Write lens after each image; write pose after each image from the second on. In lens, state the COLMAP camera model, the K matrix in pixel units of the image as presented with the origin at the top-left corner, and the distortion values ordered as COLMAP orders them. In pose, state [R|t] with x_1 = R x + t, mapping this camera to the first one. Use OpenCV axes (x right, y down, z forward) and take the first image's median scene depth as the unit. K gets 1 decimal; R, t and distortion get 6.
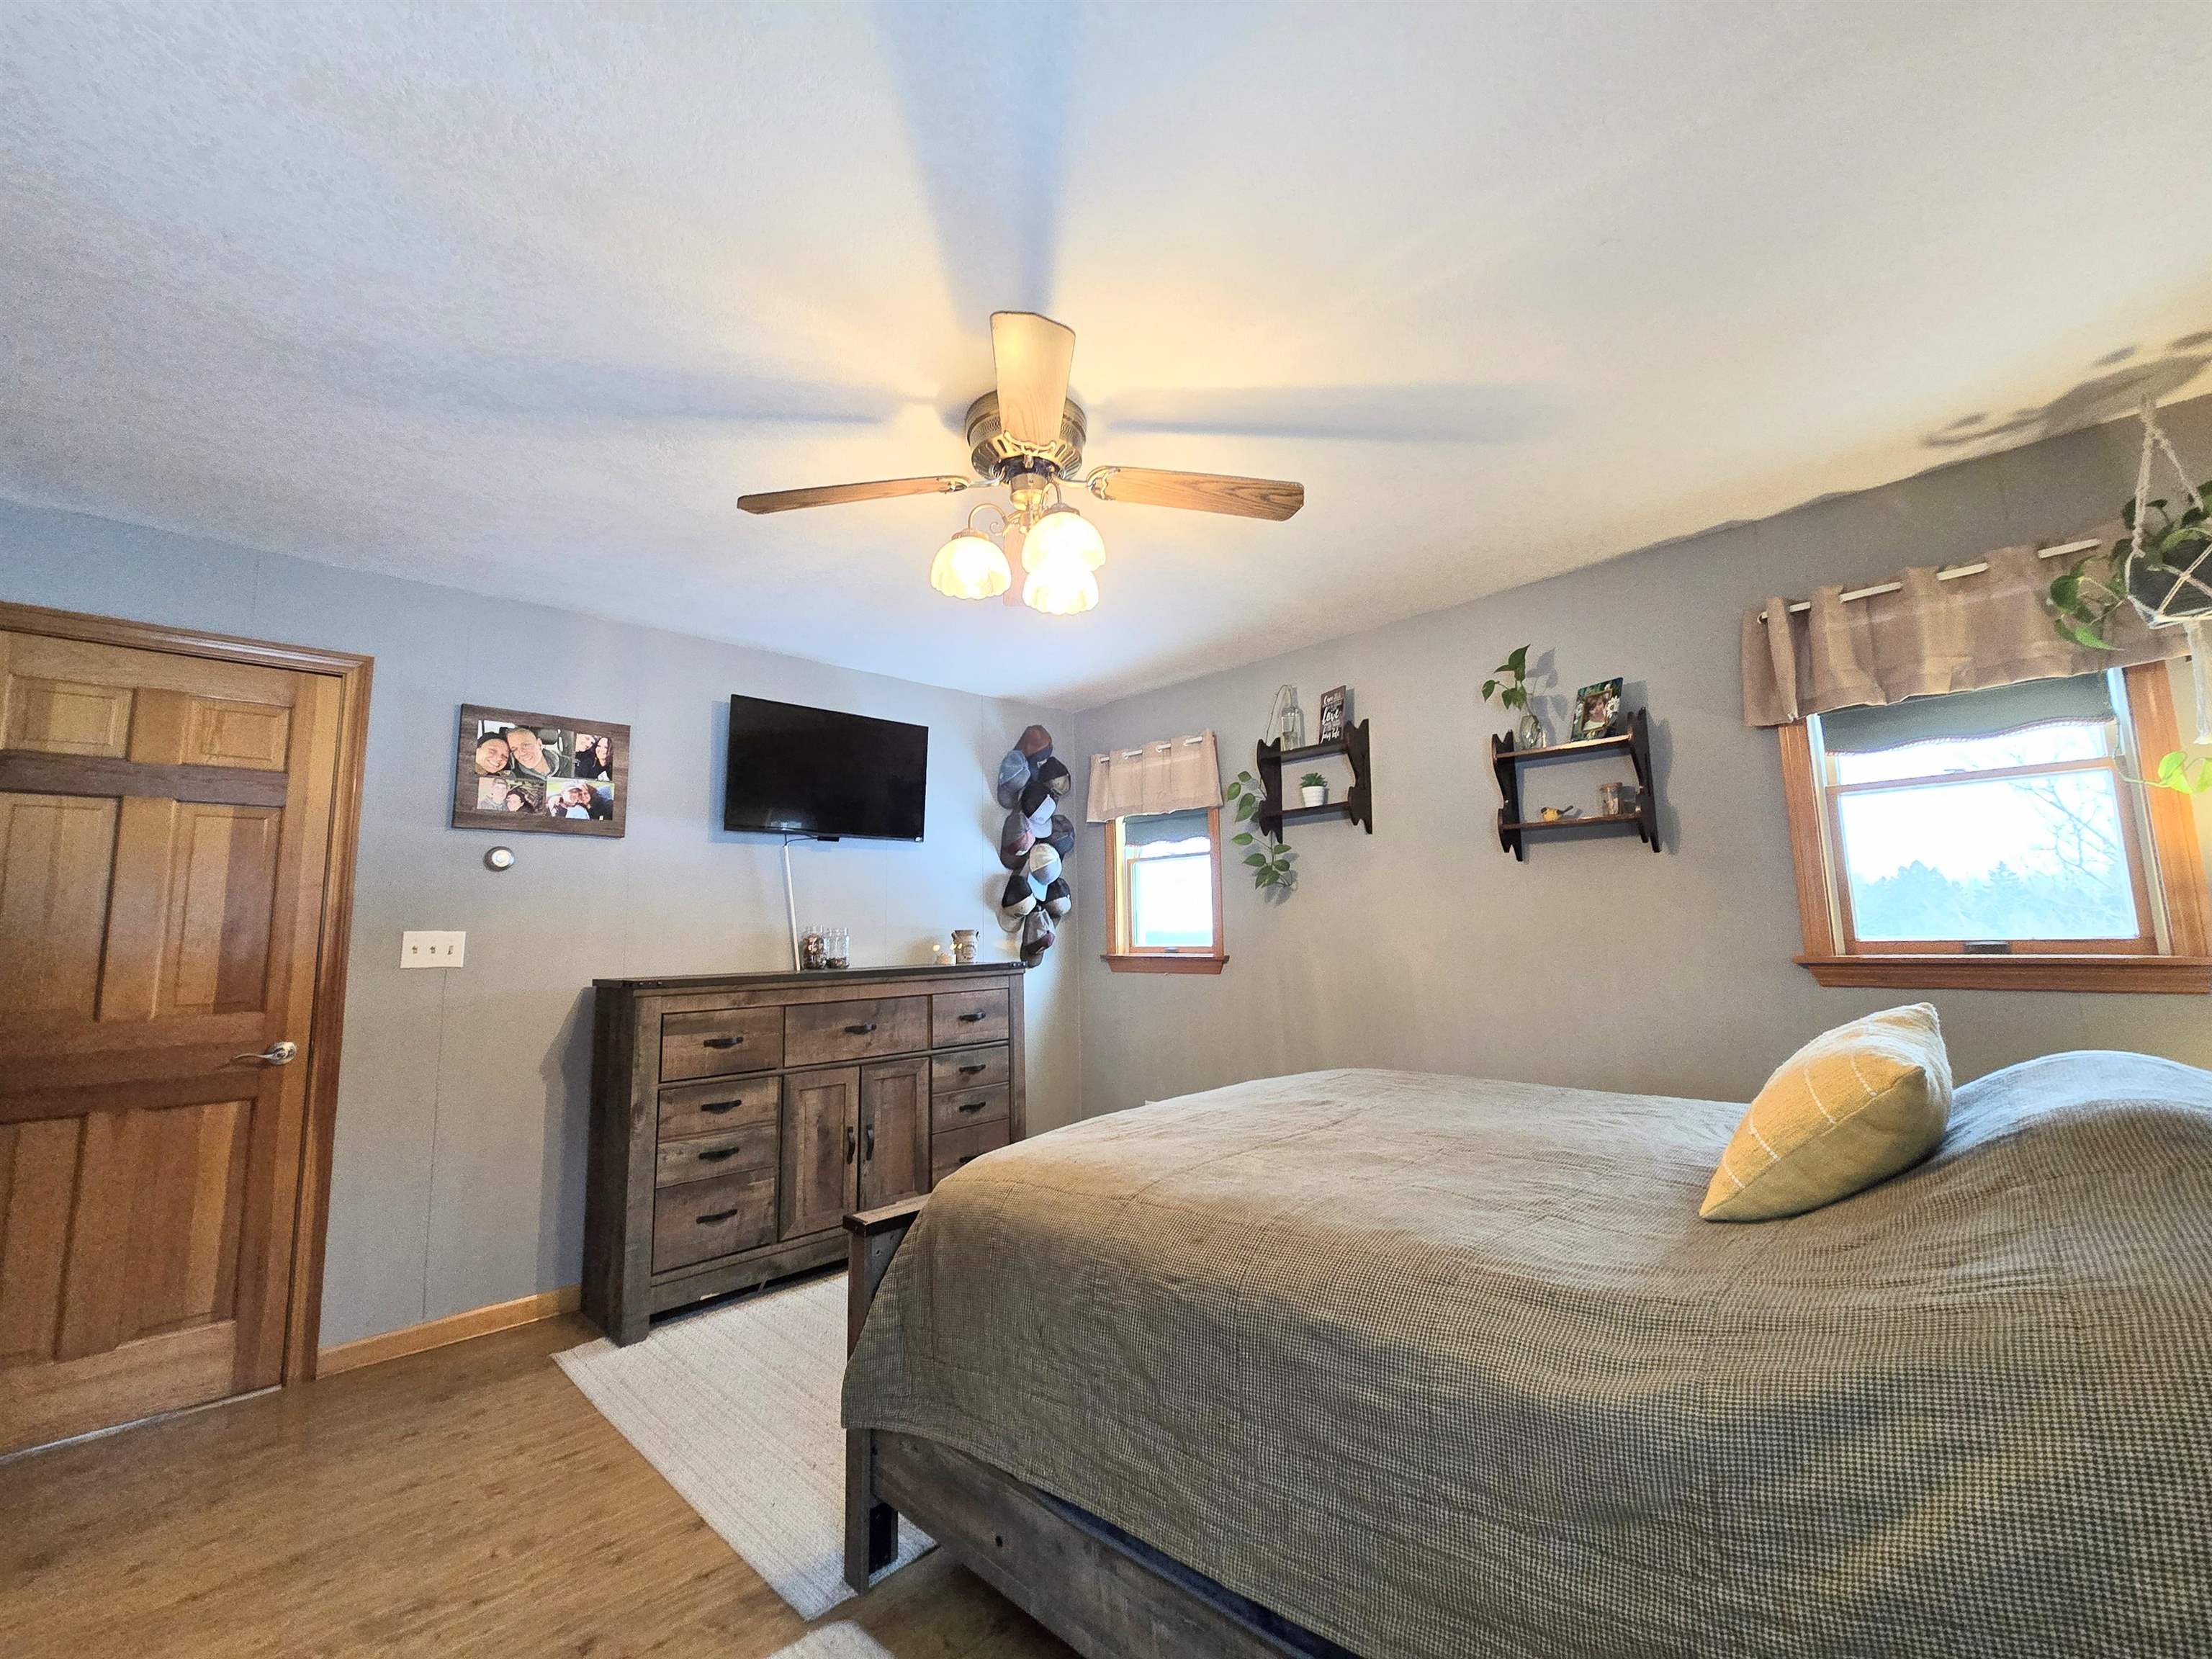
lens RADIAL K [[907.3, 0, 1113.6], [0, 907.3, 822.6], [0, 0, 1]] dist [-0.006258, 0.002419]
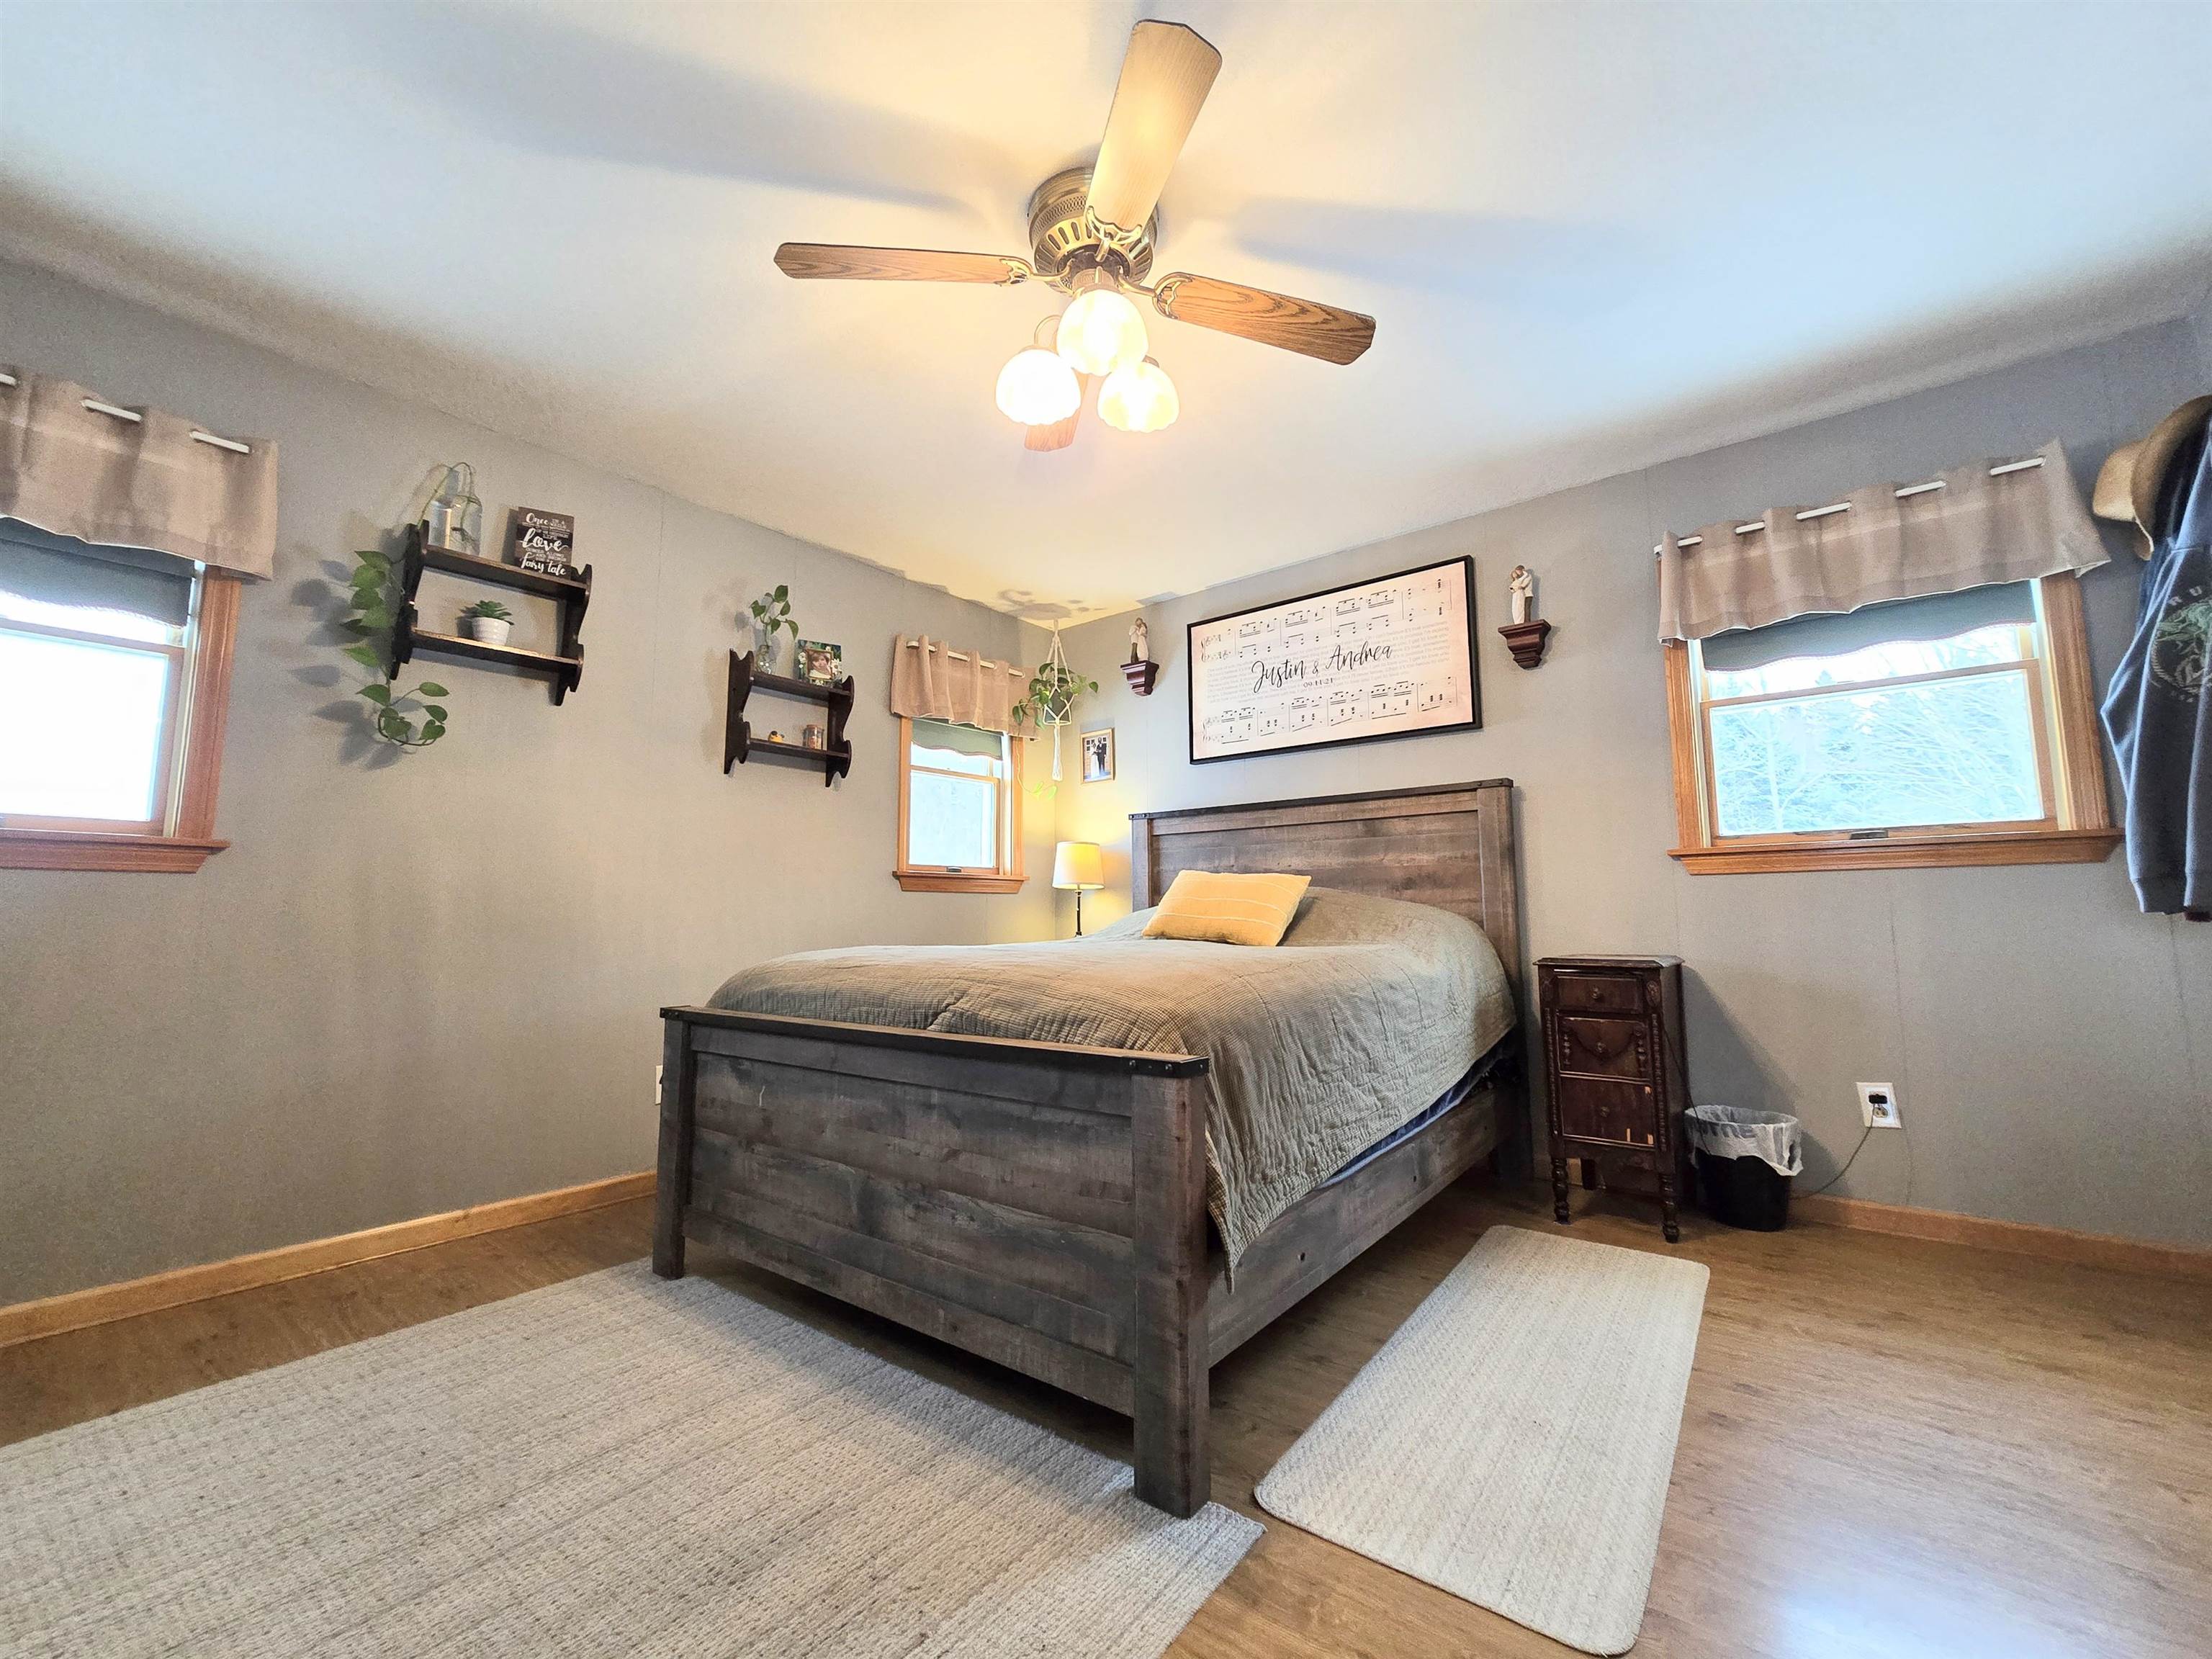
lens RADIAL K [[907.3, 0, 1100.0], [0, 907.3, 819.7], [0, 0, 1]] dist [-0.006258, 0.002419]
pose [[-0.124268, 0.120133, 0.984950, -0.654765], [-0.114863, 0.984229, -0.134537, 0.193183], [-0.985578, -0.129853, -0.108509, 0.707342]]
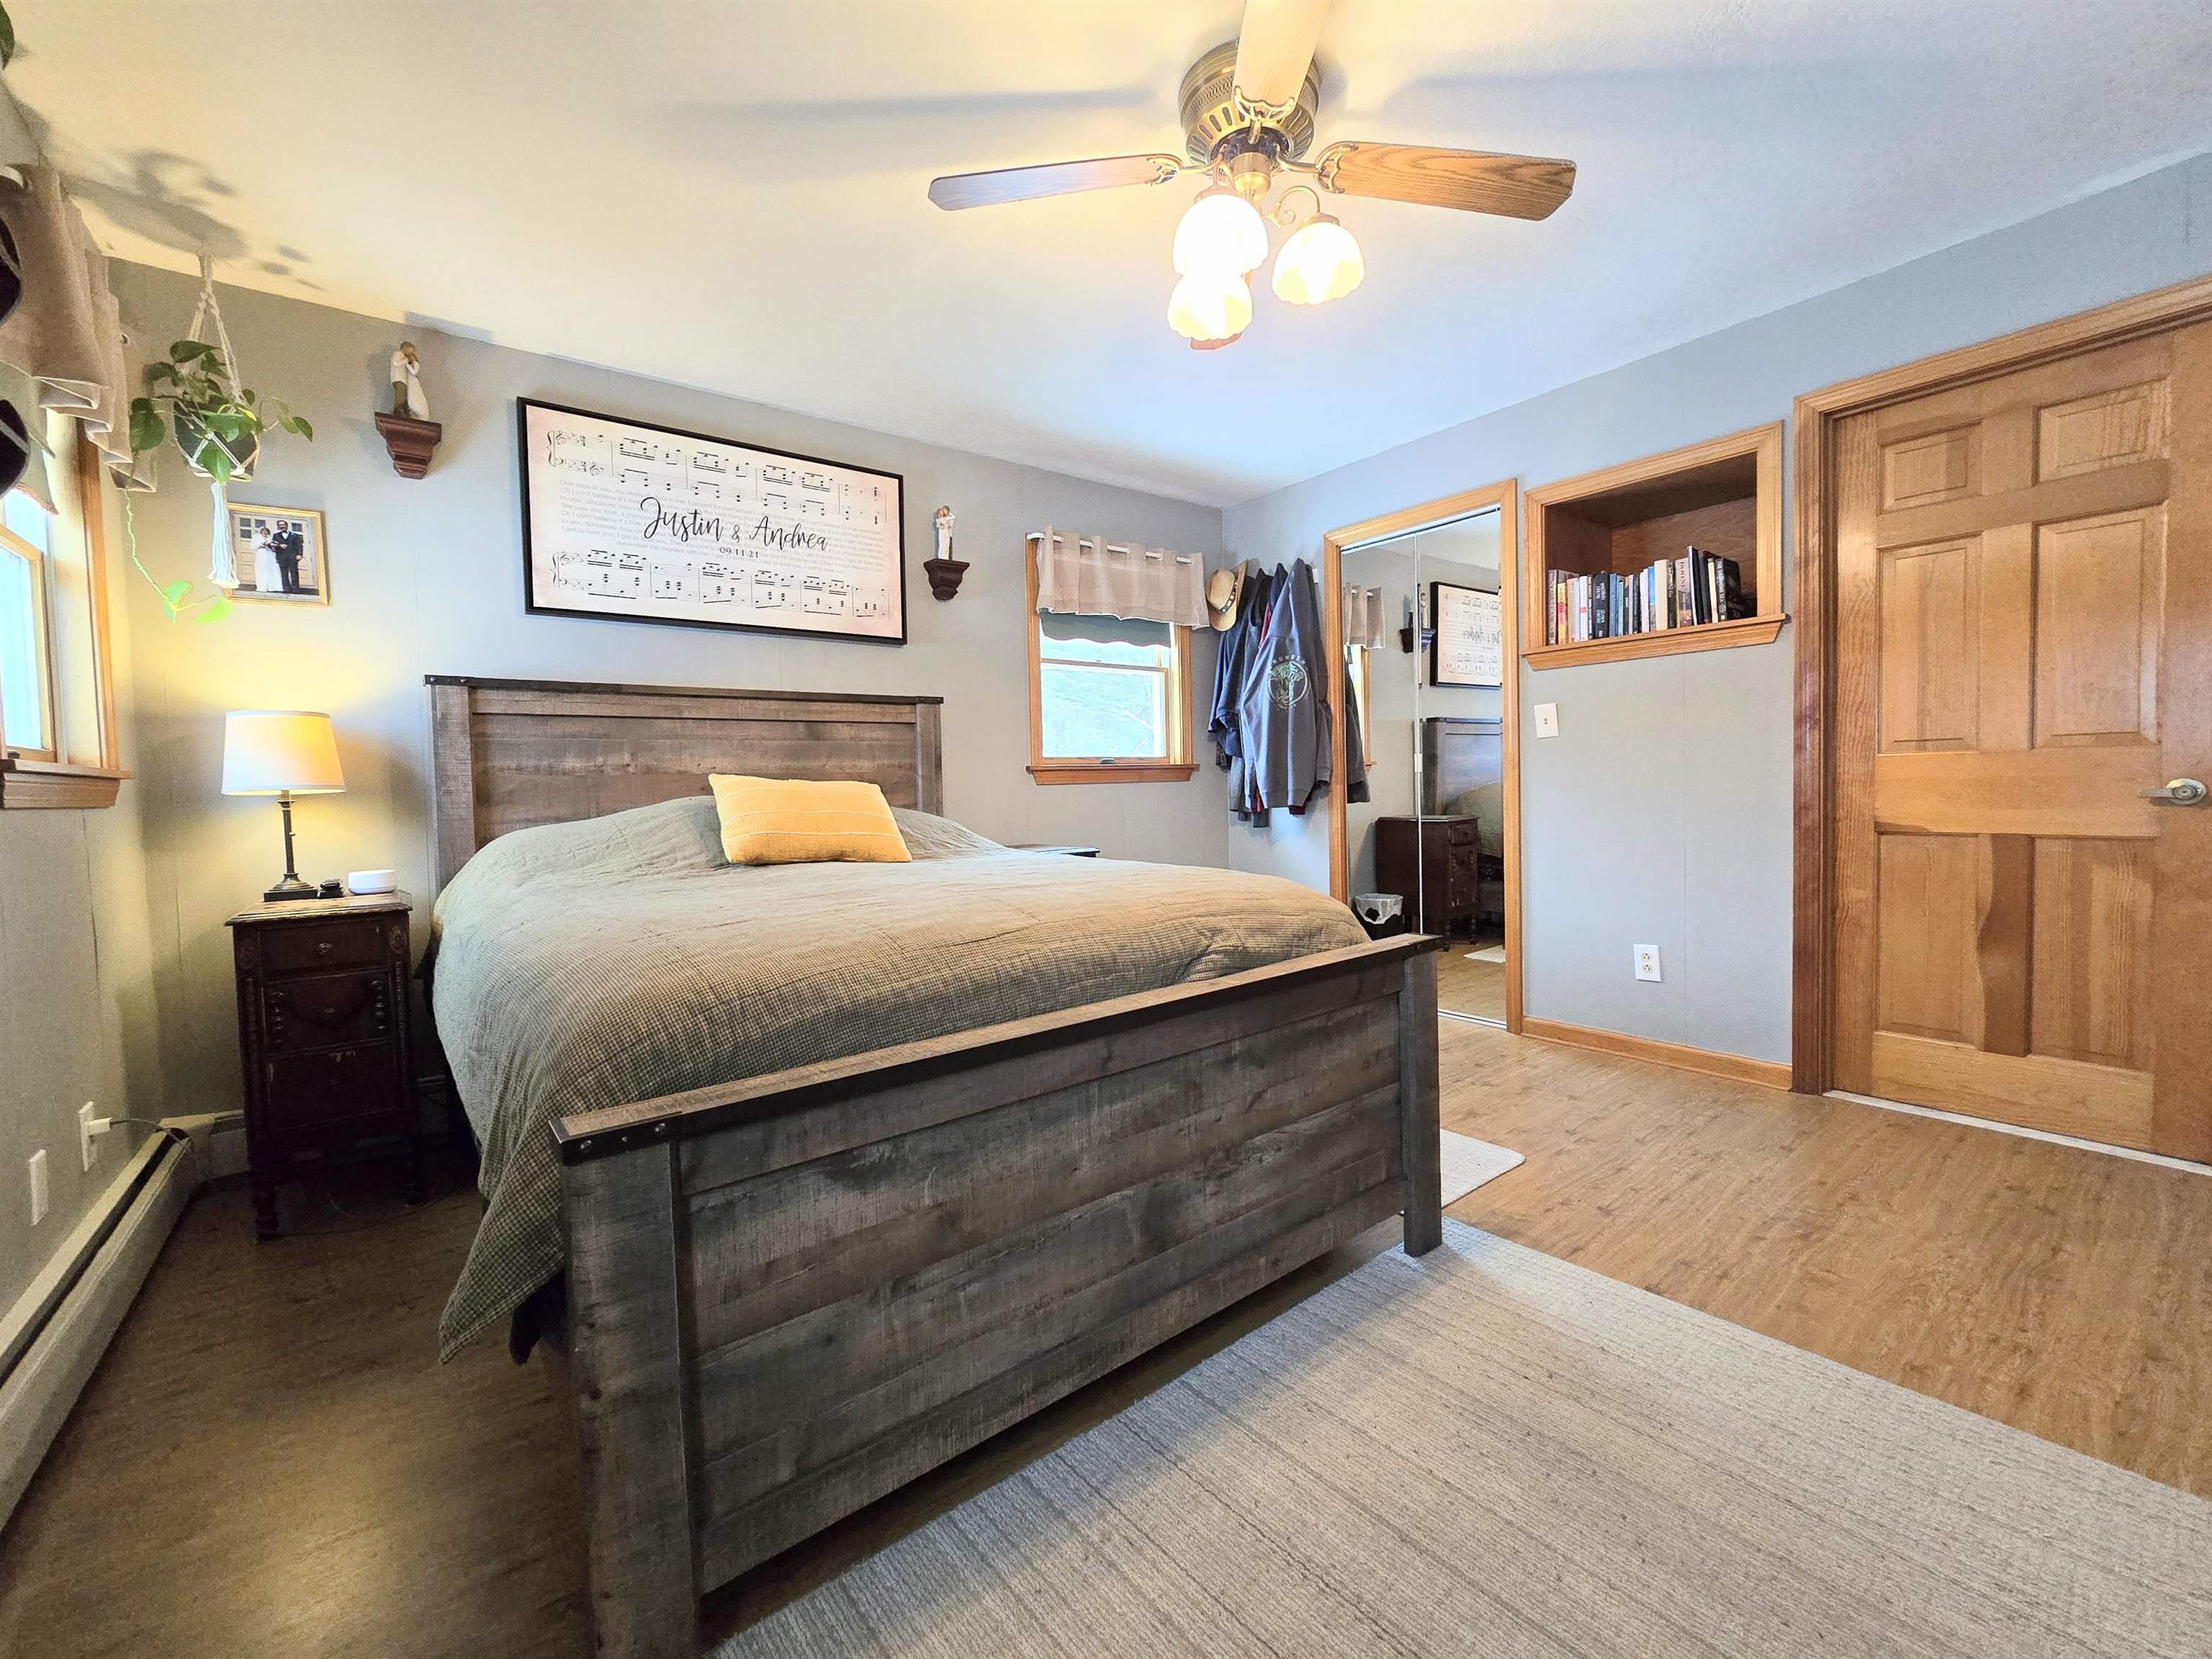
lens RADIAL K [[907.3, 0, 1095.2], [0, 907.3, 826.7], [0, 0, 1]] dist [-0.006258, 0.002419]
pose [[-0.993194, 0.031681, 0.112078, -0.021862], [0.022825, 0.996579, -0.079430, 0.216746], [-0.114211, -0.076331, -0.990520, 1.260548]]
